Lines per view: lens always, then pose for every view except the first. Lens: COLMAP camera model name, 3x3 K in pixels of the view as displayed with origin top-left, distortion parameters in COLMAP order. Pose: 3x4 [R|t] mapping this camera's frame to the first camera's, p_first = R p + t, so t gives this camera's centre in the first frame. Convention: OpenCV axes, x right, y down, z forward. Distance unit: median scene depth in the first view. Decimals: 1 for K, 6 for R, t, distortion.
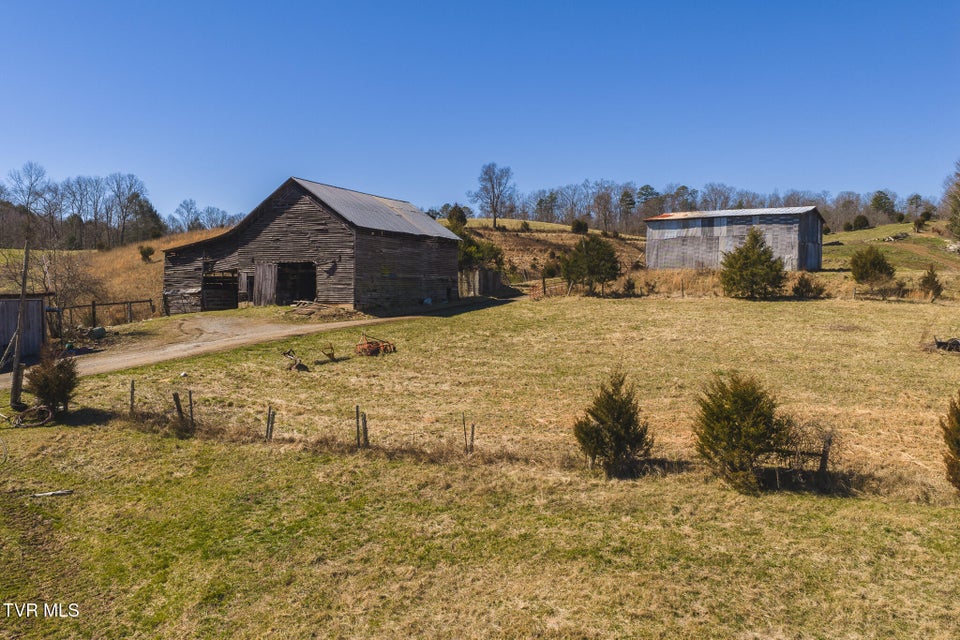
lens RADIAL K [[792.6, 0, 480.0], [0, 792.6, 320.0], [0, 0, 1]] dist [0.011977, 0.005733]
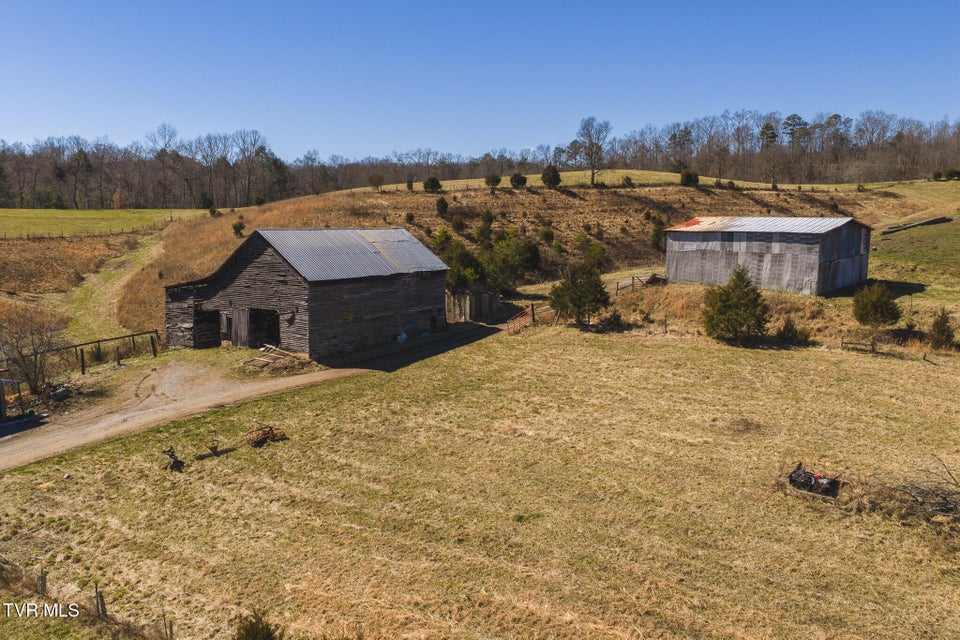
lens RADIAL K [[792.6, 0, 480.0], [0, 792.6, 320.0], [0, 0, 1]] dist [0.011977, 0.005733]
pose [[0.982066, 0.024376, -0.186953, 0.187446], [-0.006175, 0.995234, 0.097325, -0.121385], [0.188434, -0.094425, 0.977536, 0.009499]]
